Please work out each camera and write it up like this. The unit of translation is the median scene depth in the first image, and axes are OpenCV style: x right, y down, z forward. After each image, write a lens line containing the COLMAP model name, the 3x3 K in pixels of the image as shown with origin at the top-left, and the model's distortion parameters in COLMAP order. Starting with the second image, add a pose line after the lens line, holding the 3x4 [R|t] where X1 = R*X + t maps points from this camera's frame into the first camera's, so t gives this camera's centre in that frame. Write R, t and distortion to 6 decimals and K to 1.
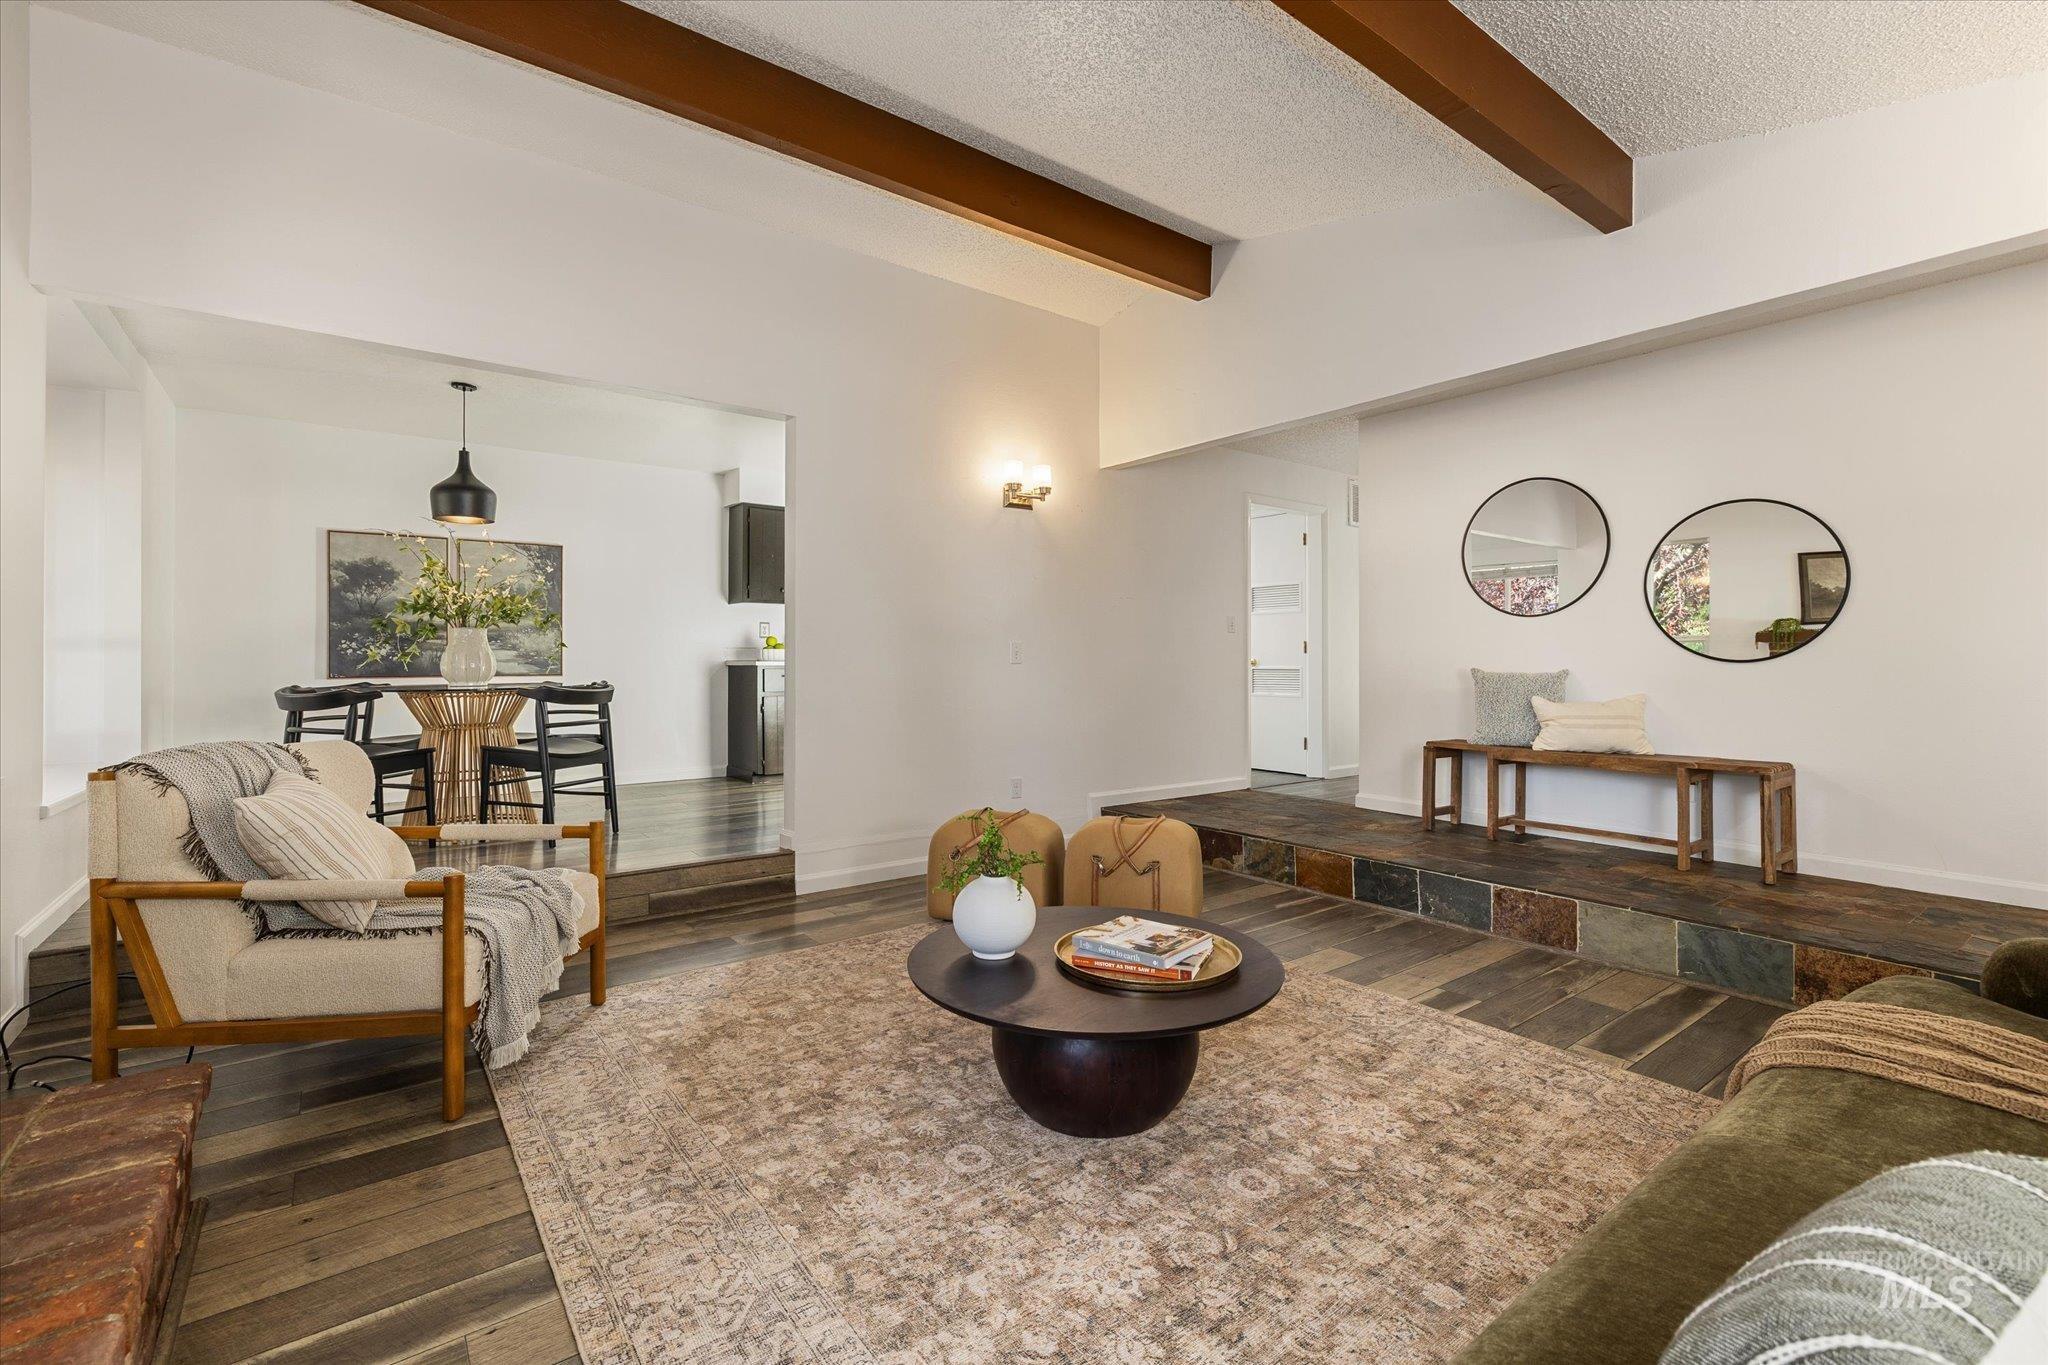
lens RADIAL K [[875.6, 0, 1029.9], [0, 875.6, 656.9], [0, 0, 1]] dist [0.005259, 0.000892]
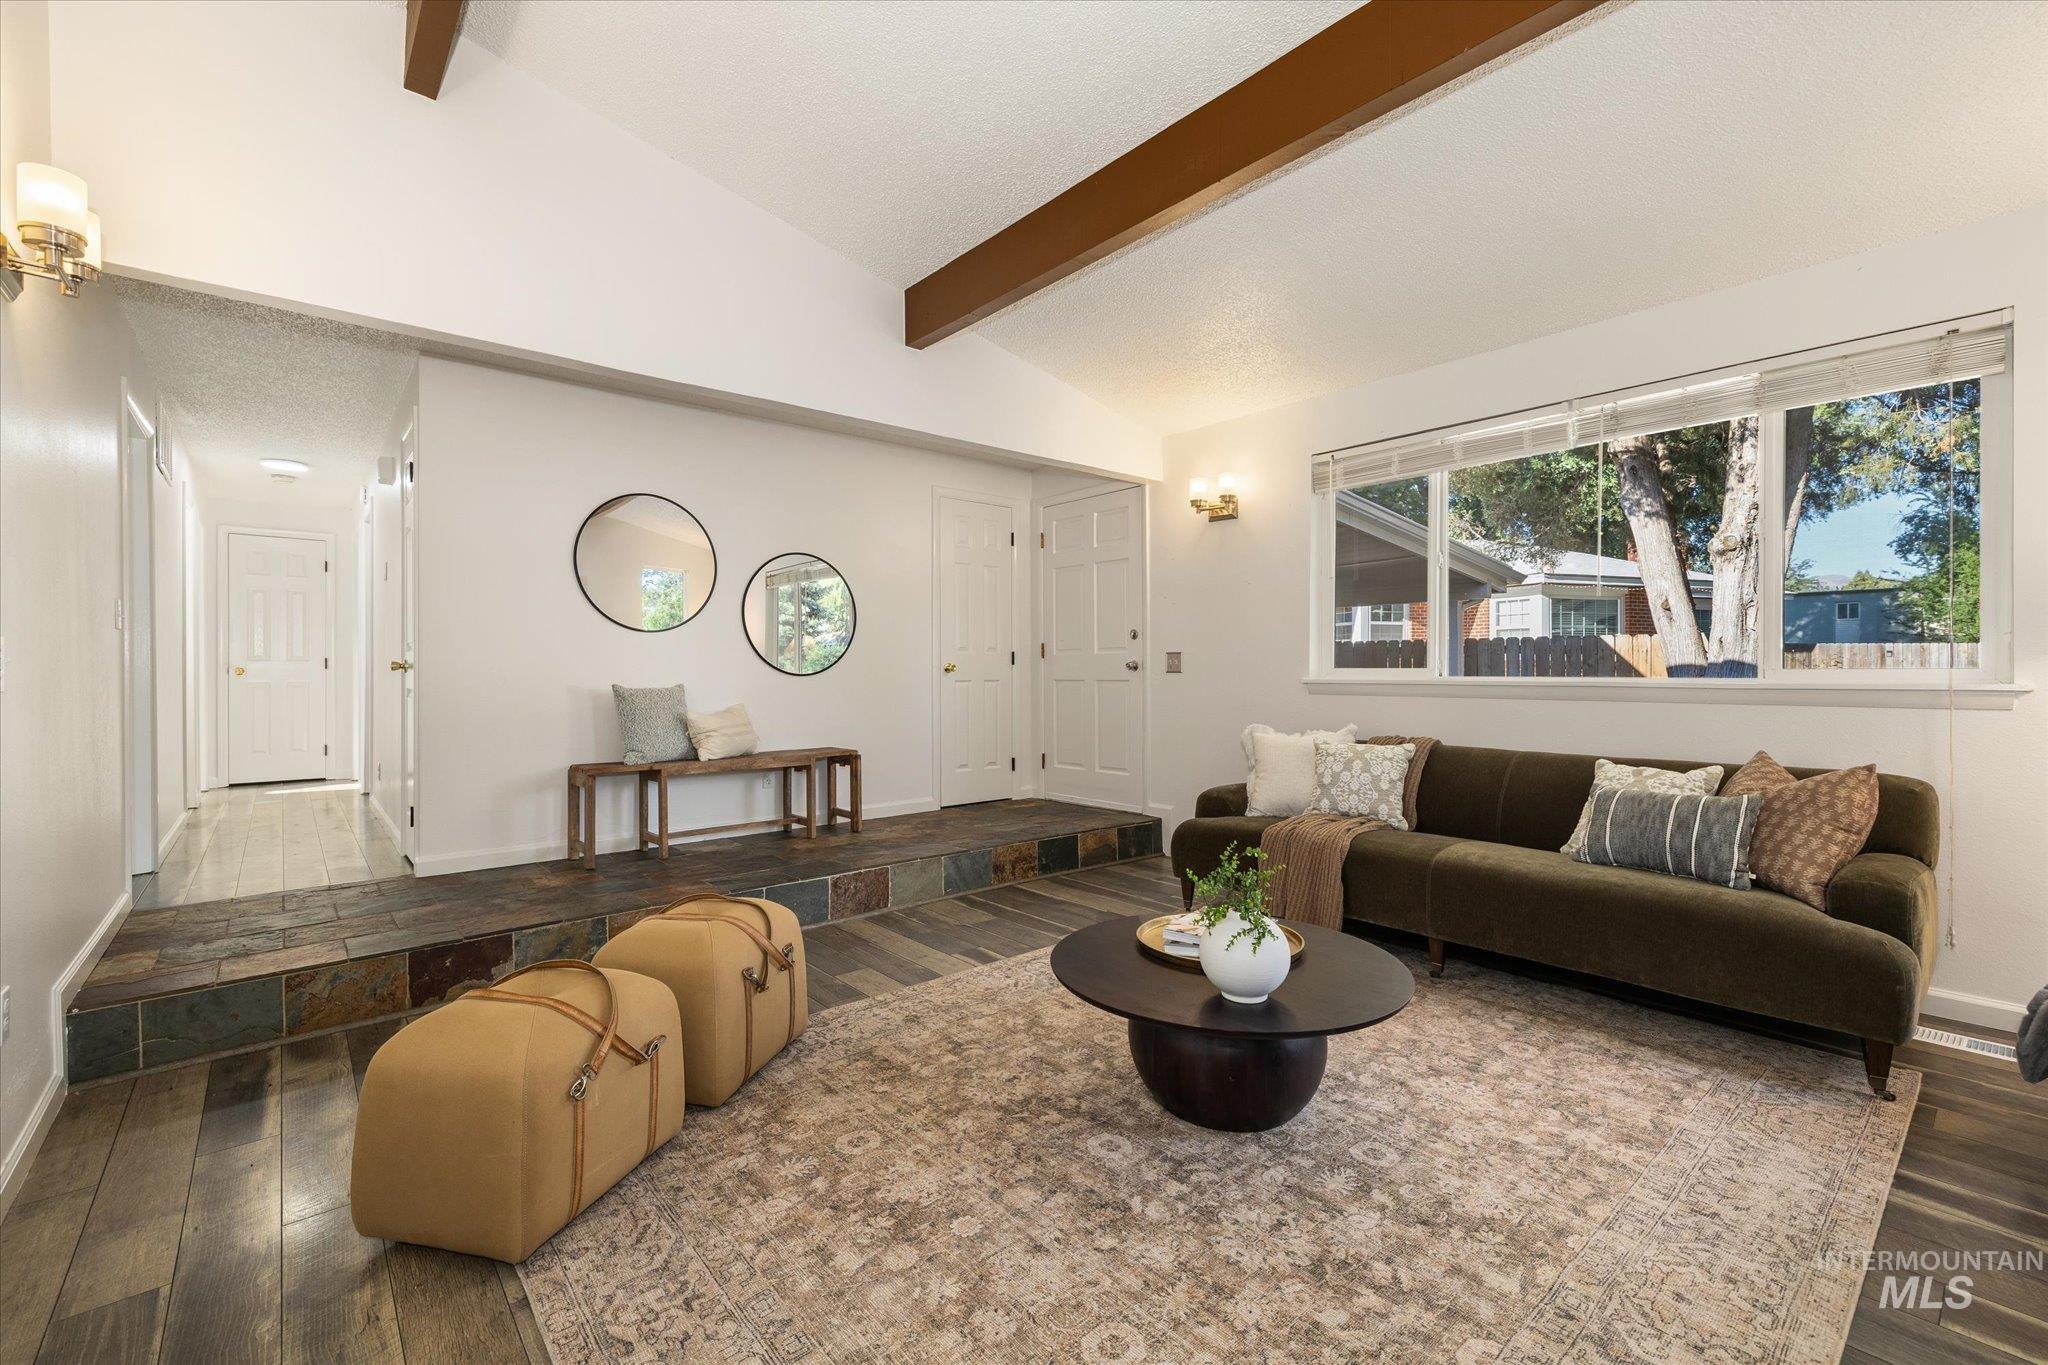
lens RADIAL K [[875.6, 0, 1011.8], [0, 875.6, 655.3], [0, 0, 1]] dist [0.005259, 0.000892]
pose [[-0.044963, 0.018505, 0.998817, -0.832337], [-0.002527, 0.999823, -0.018637, -0.006843], [-0.998985, -0.003362, -0.044908, 1.105793]]
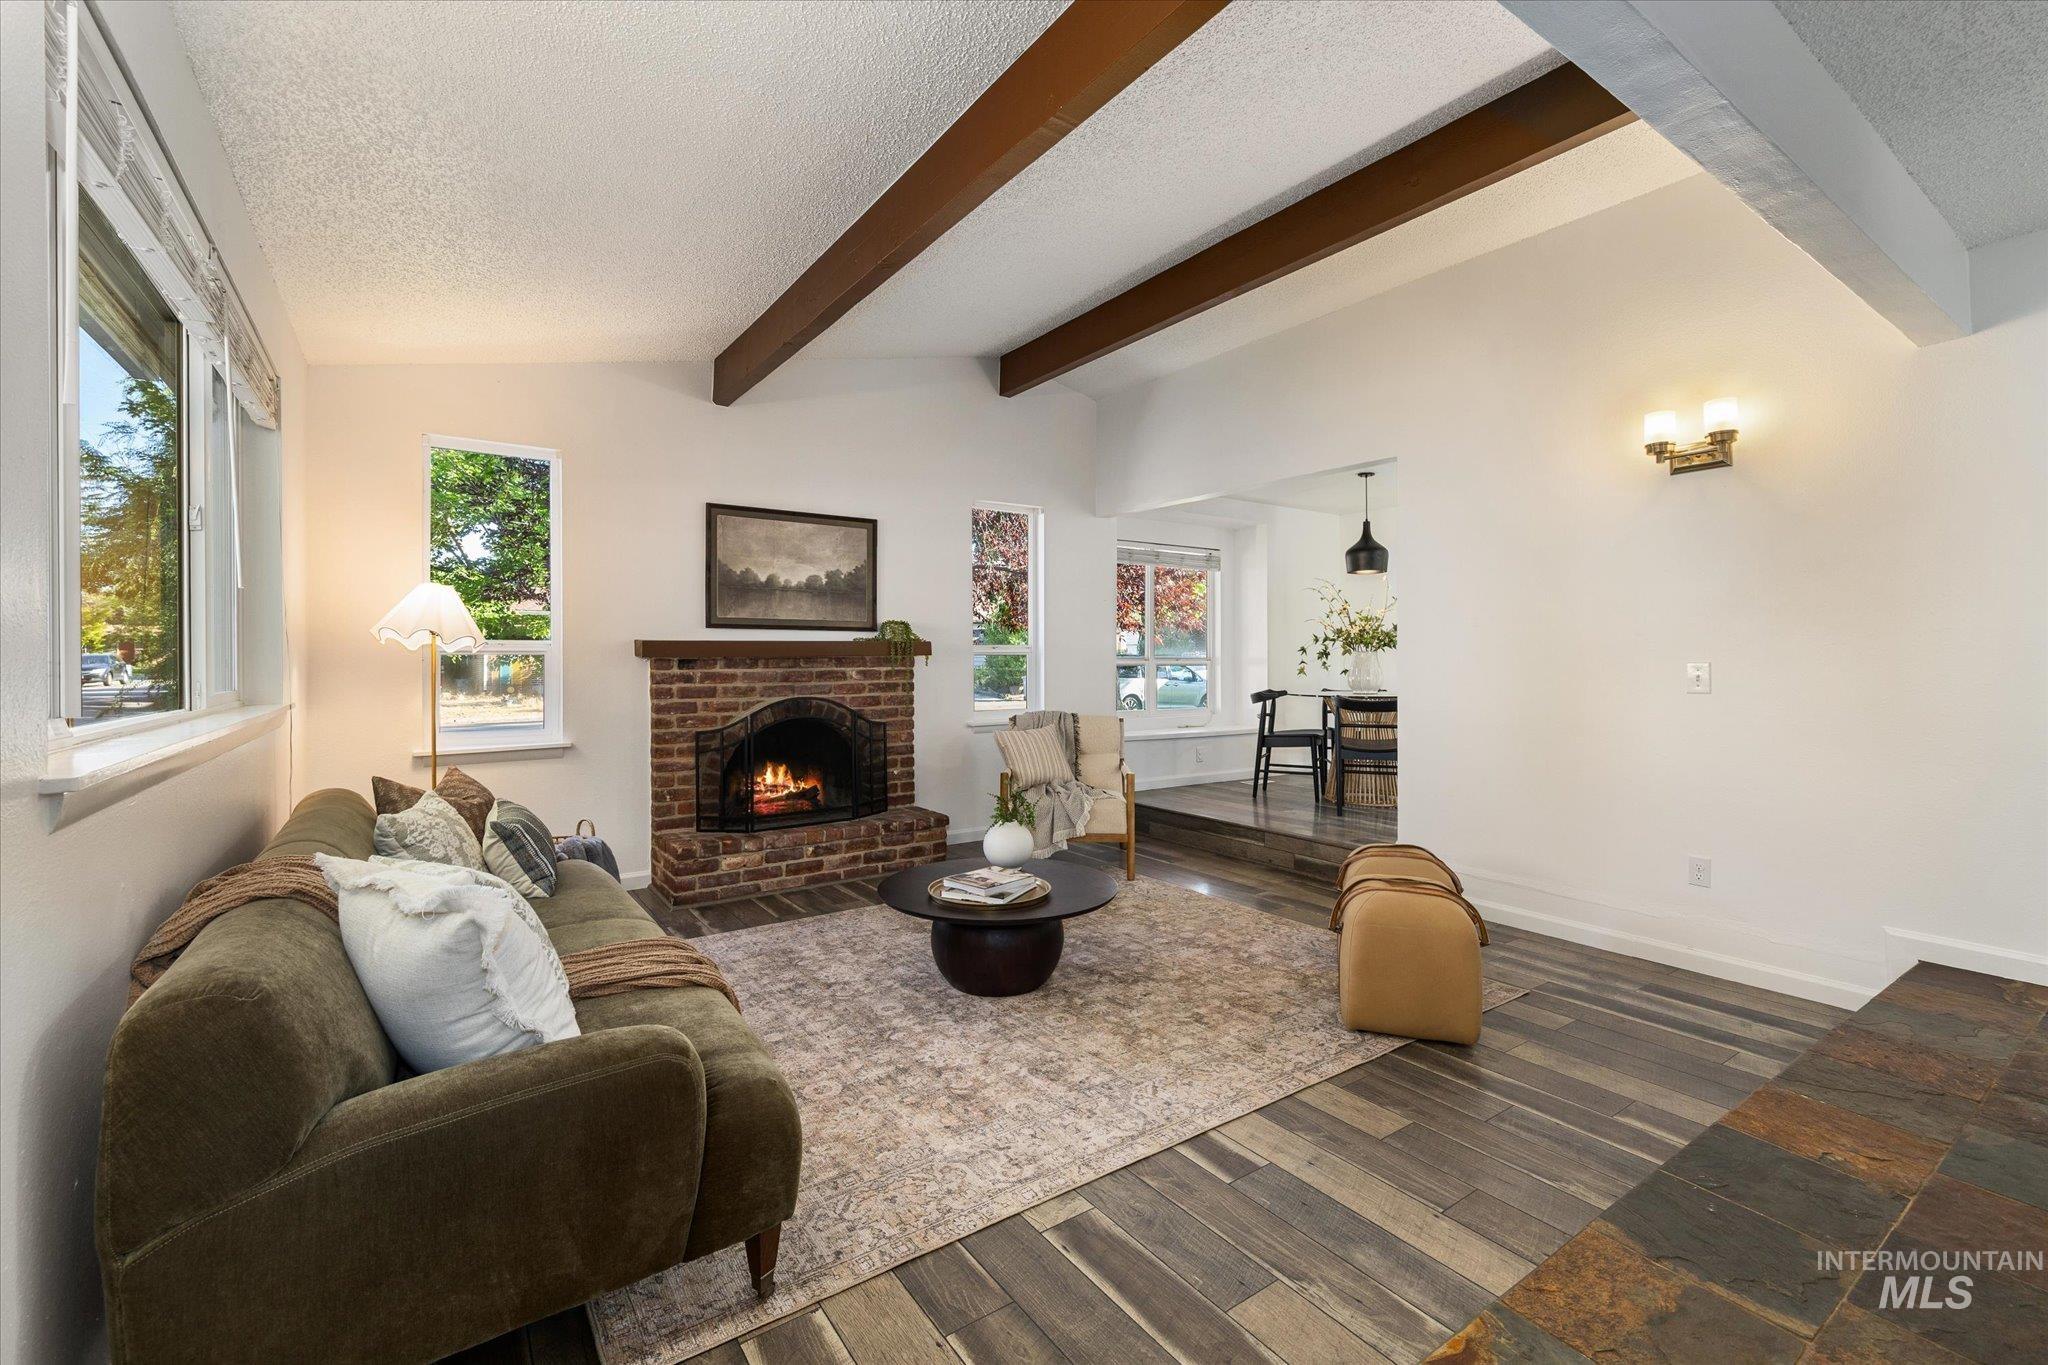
lens RADIAL K [[875.6, 0, 1036.7], [0, 875.6, 651.0], [0, 0, 1]] dist [0.005259, 0.000892]
pose [[-0.028480, -0.007603, -0.999565, 1.365649], [0.009292, 0.999926, -0.007870, -0.049304], [0.999551, -0.009512, -0.028407, 0.945660]]
